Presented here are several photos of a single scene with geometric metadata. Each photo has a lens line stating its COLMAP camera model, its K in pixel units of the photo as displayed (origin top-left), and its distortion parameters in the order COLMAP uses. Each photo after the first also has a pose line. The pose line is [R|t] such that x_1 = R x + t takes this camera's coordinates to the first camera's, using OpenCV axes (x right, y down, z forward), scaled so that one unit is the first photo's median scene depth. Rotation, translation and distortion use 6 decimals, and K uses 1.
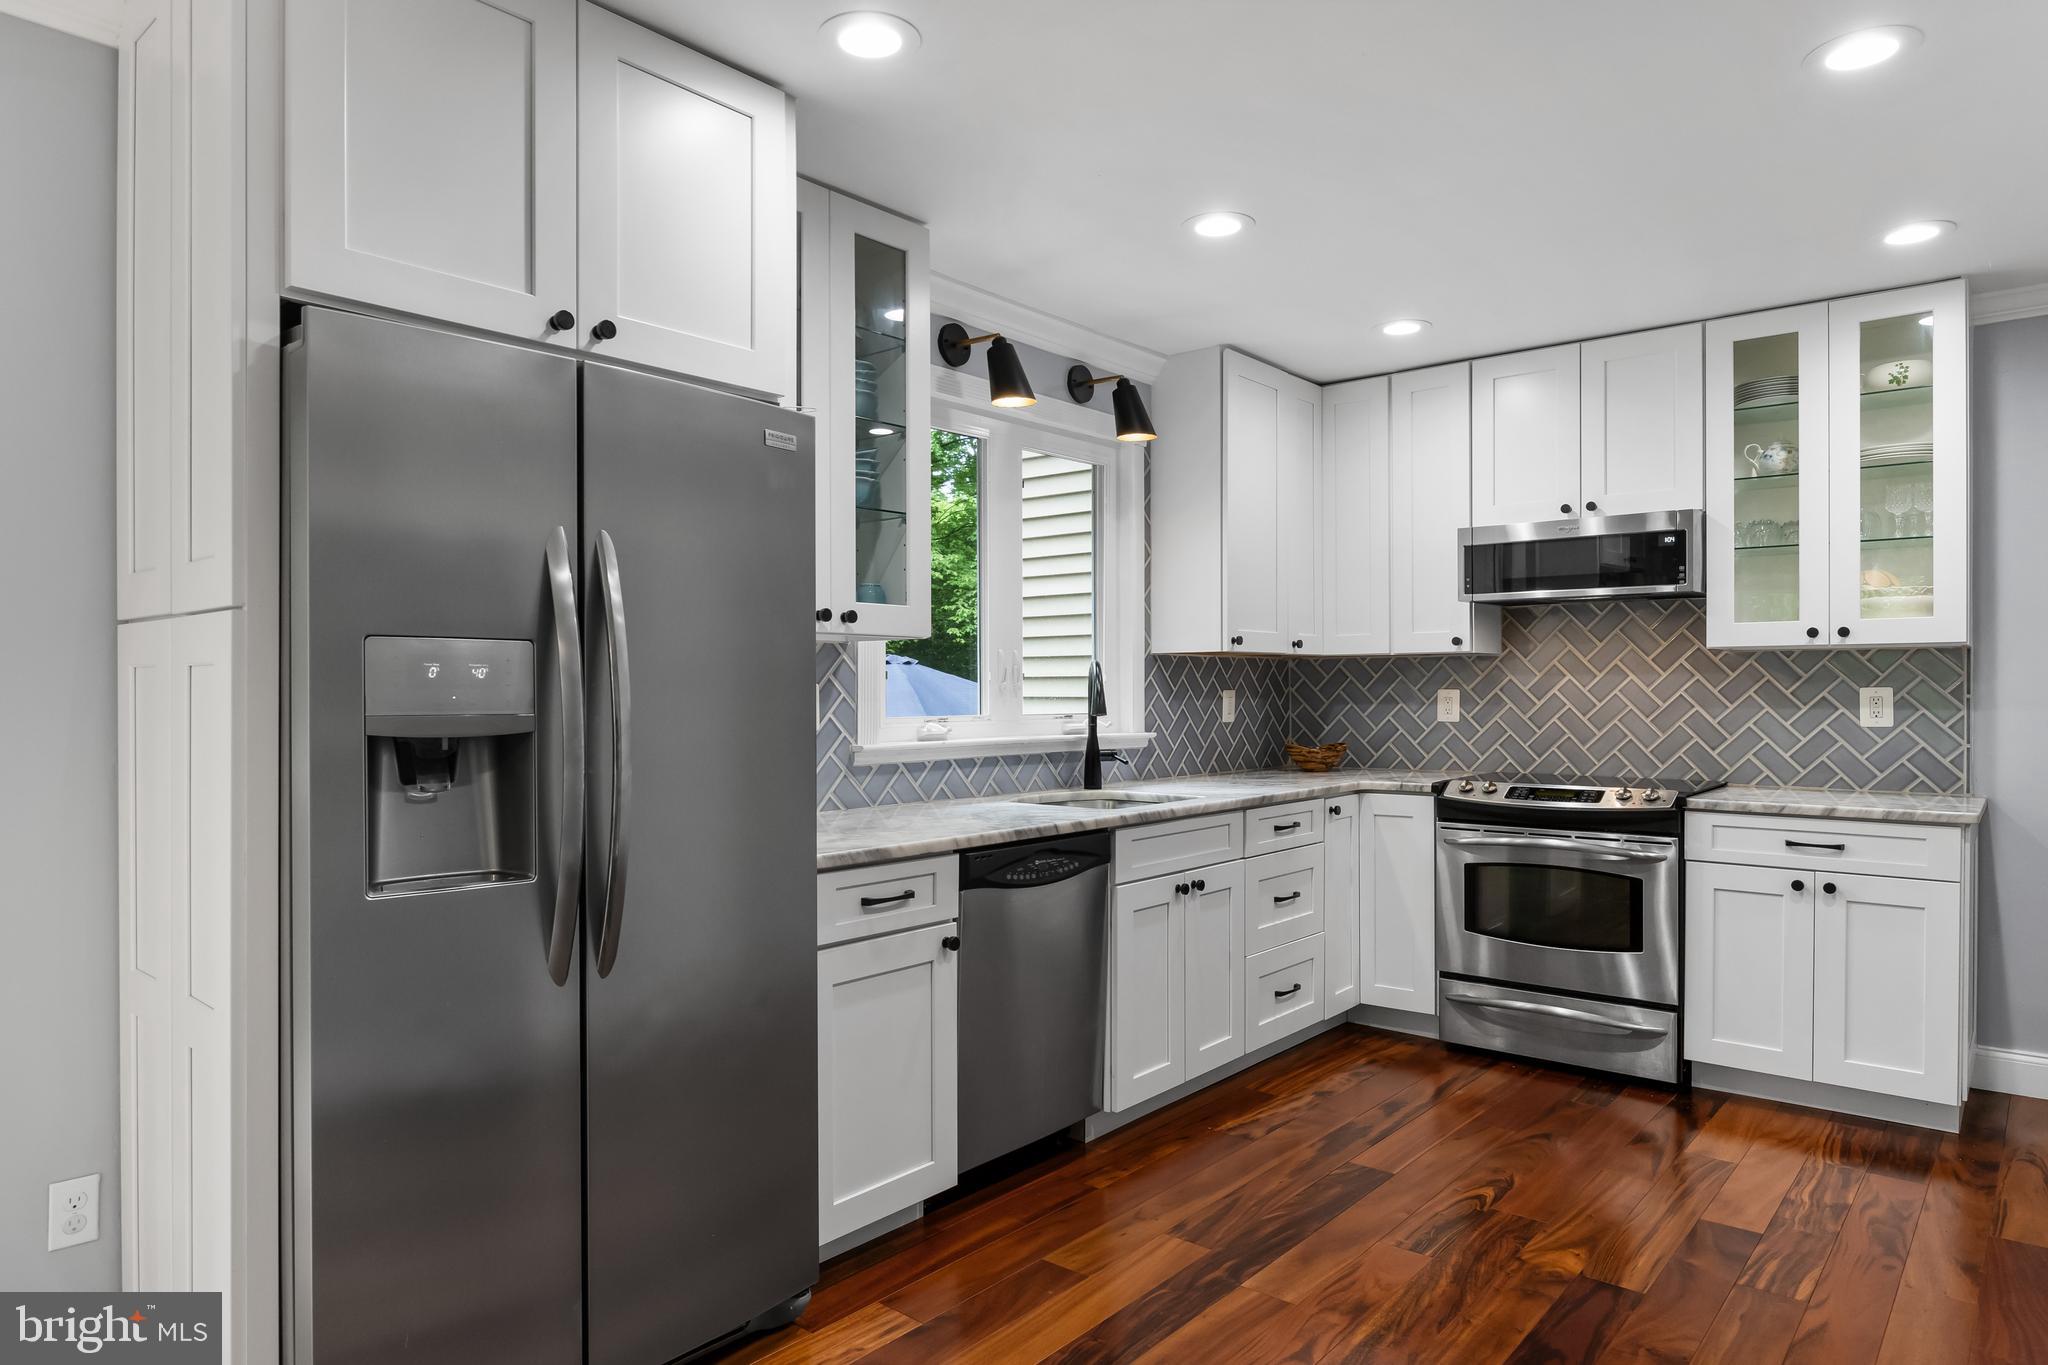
lens RADIAL K [[1236.6, 0, 1018.0], [0, 1236.6, 694.3], [0, 0, 1]] dist [-0.012318, 0.001583]
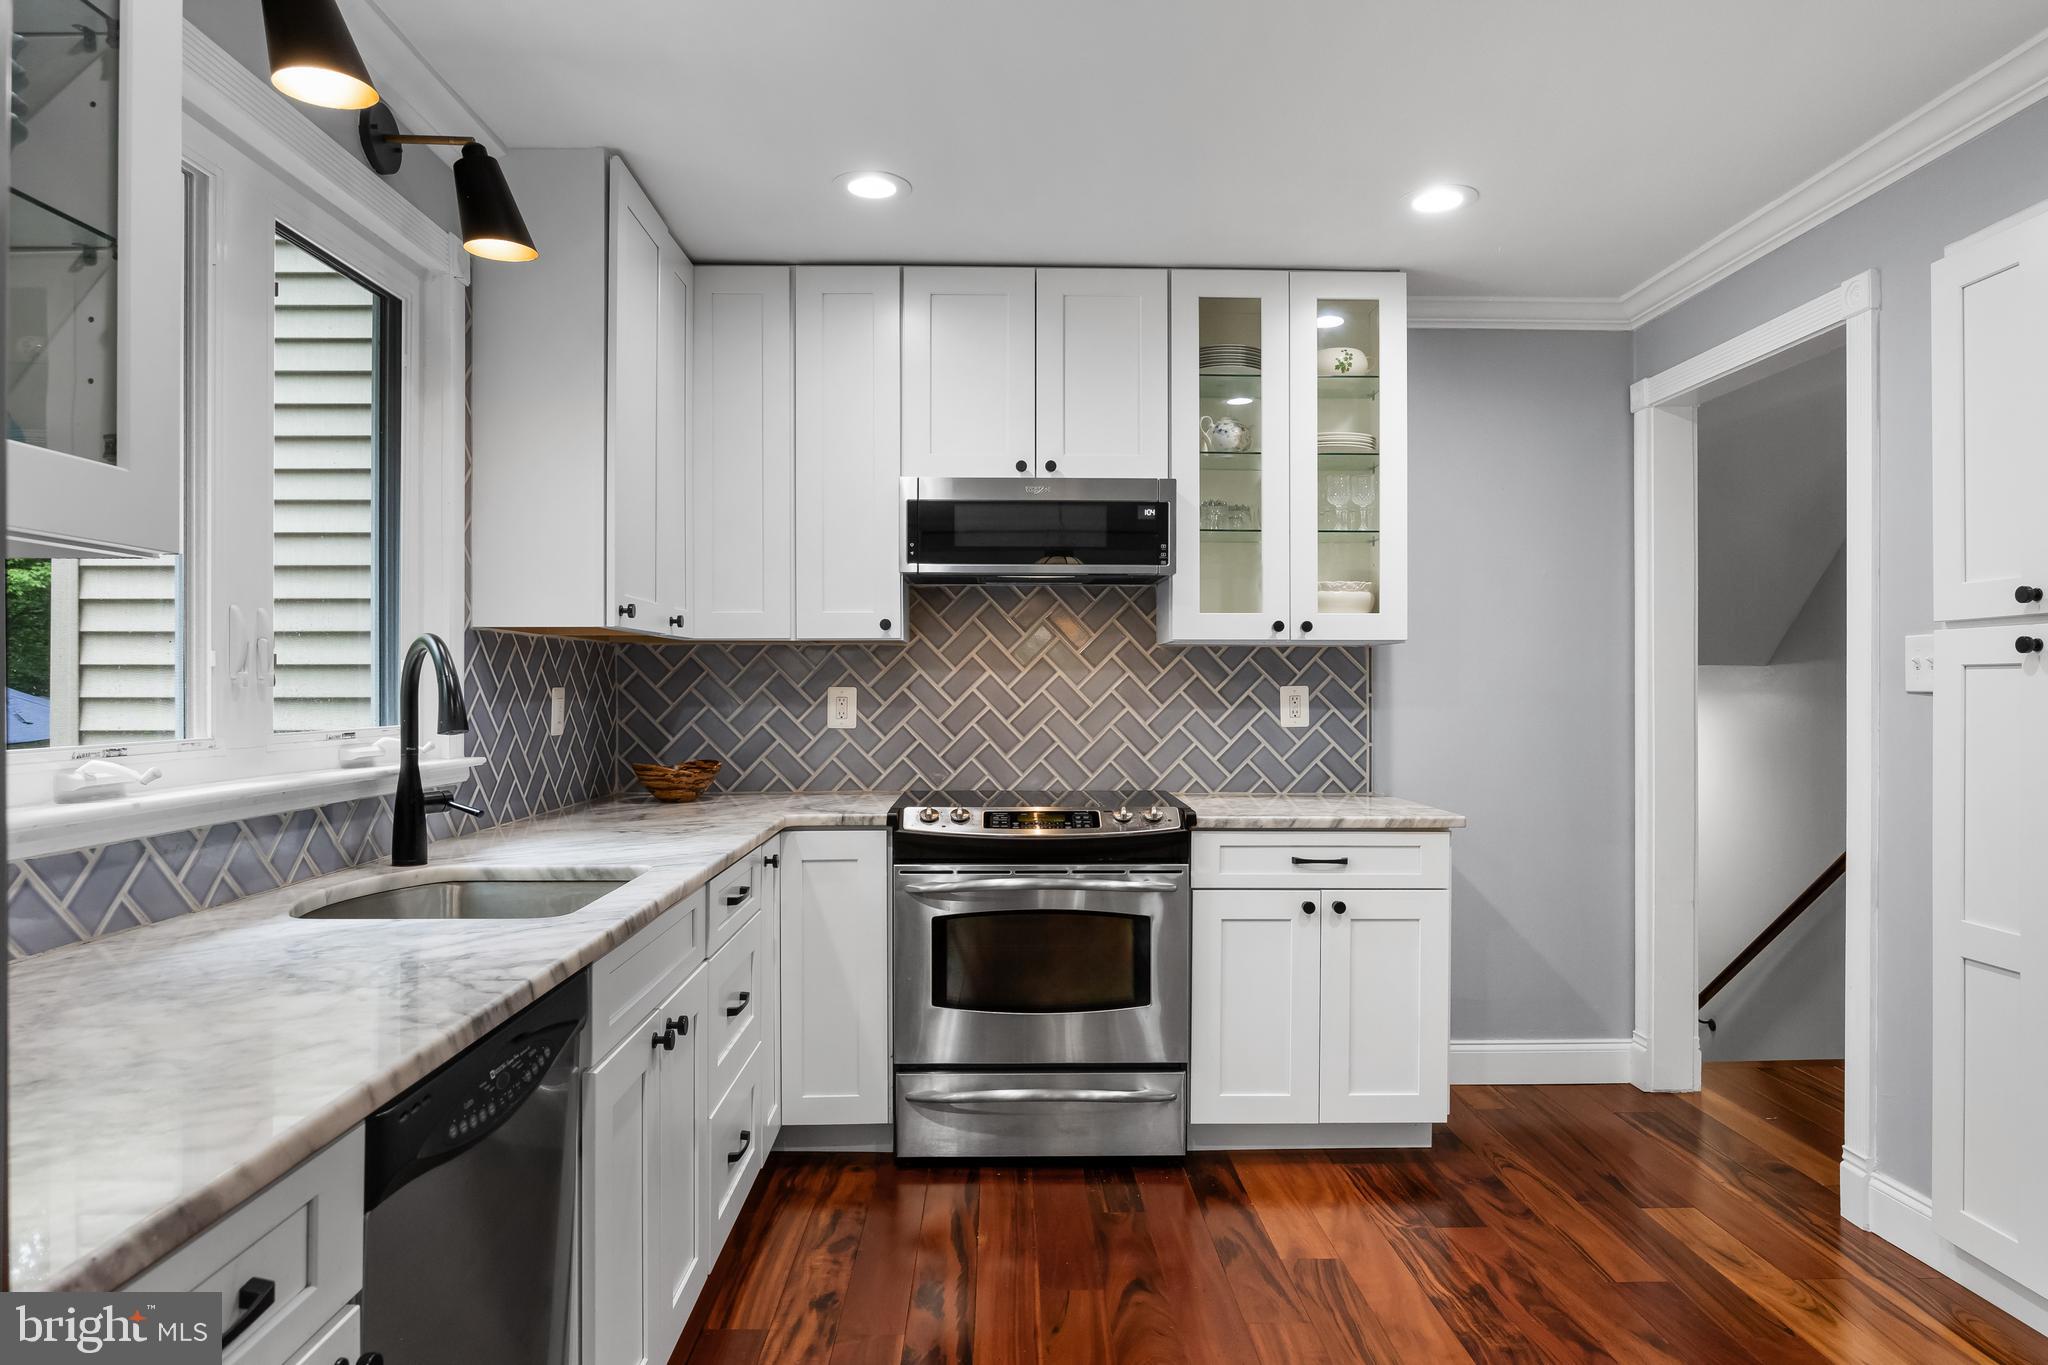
lens RADIAL K [[1236.6, 0, 1017.1], [0, 1236.6, 683.8], [0, 0, 1]] dist [-0.012318, 0.001583]
pose [[0.750321, 0.003920, 0.661062, -0.104276], [0.000355, 0.999980, -0.006332, -0.001227], [-0.661073, 0.004986, 0.750305, 0.412189]]
